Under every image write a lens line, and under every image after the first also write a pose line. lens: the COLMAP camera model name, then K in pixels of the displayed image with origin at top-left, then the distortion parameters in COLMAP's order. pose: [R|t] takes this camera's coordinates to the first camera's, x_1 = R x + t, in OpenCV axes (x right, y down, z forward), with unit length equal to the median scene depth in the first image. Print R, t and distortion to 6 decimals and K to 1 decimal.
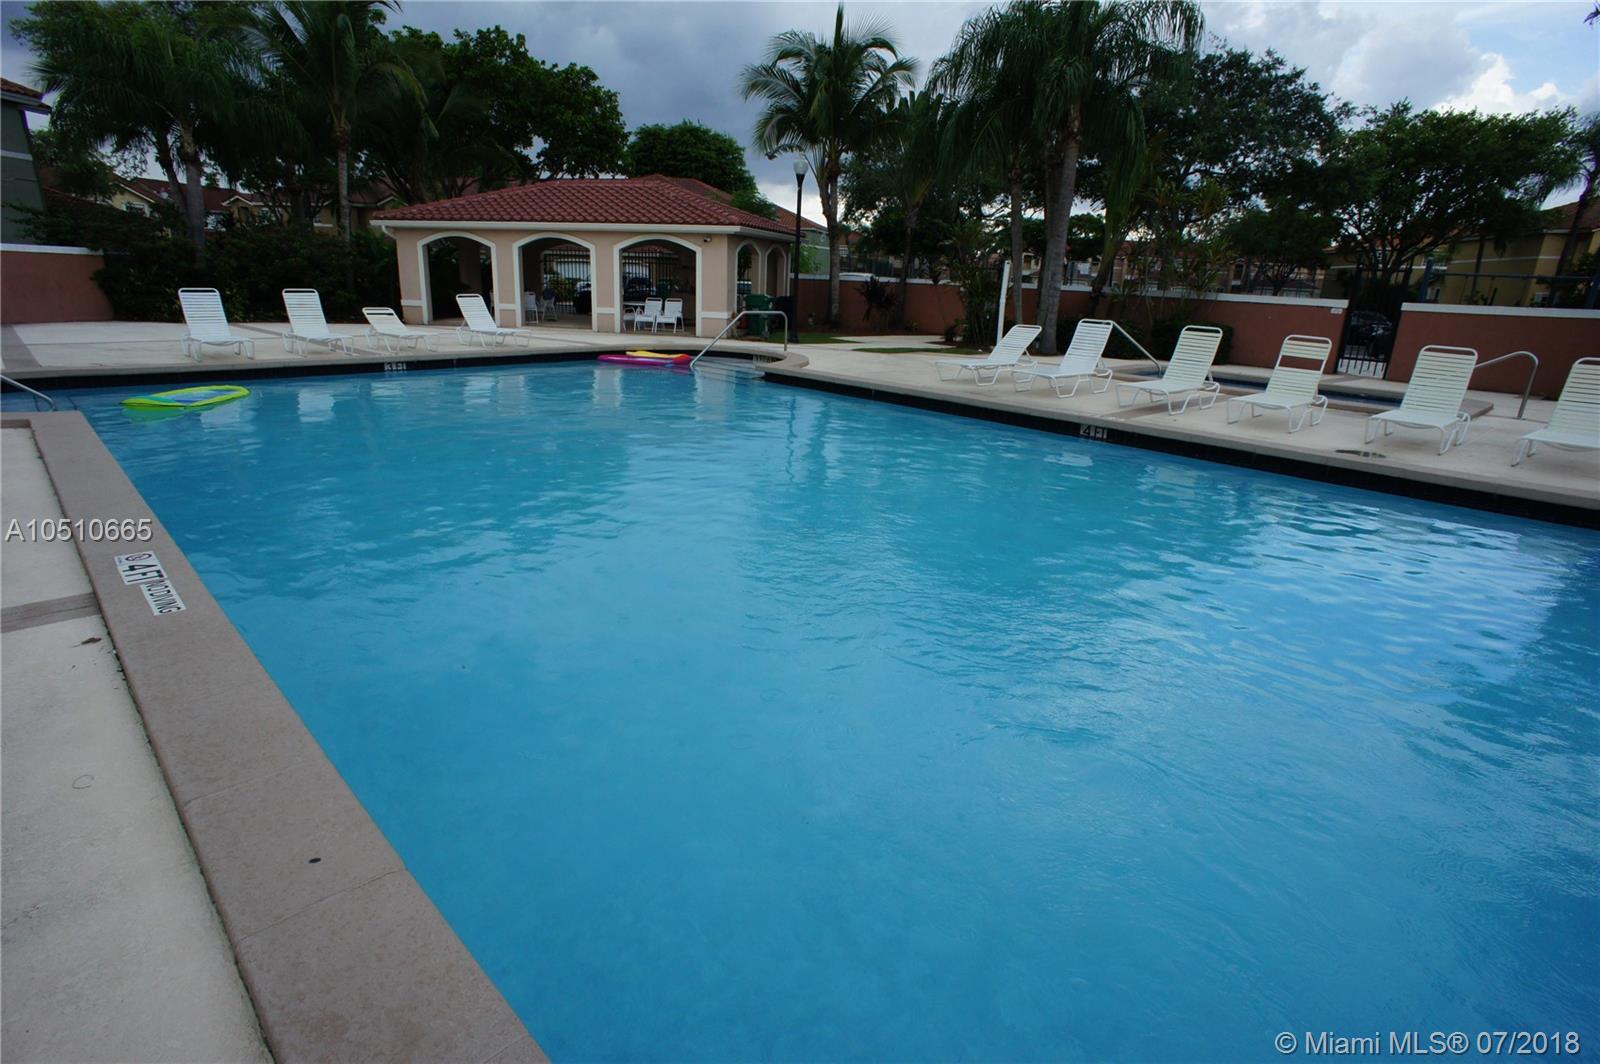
lens RADIAL K [[864.4, 0, 800.0], [0, 864.4, 532.0], [0, 0, 1]] dist [-0.075499, 0.055110]
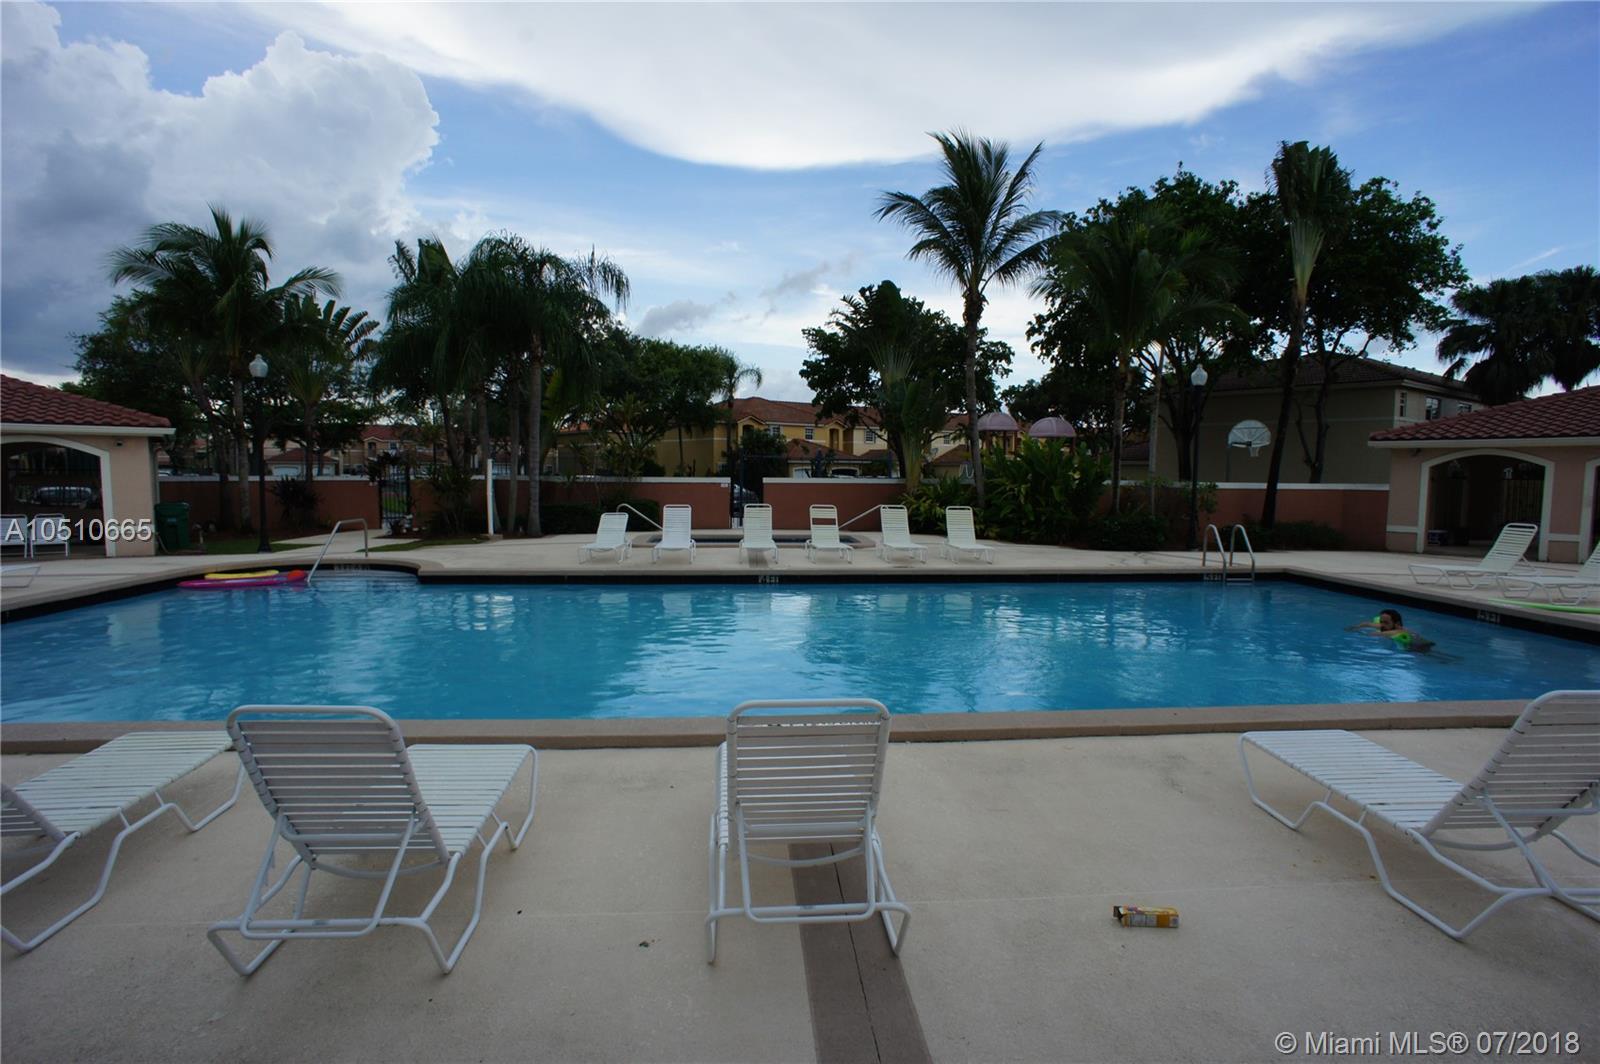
lens RADIAL K [[864.4, 0, 800.0], [0, 864.4, 532.0], [0, 0, 1]] dist [-0.075499, 0.055110]
pose [[0.634389, -0.089795, 0.767781, -0.315027], [0.240248, 0.966946, -0.085420, -0.025190], [-0.734733, 0.238647, 0.634992, 0.005909]]
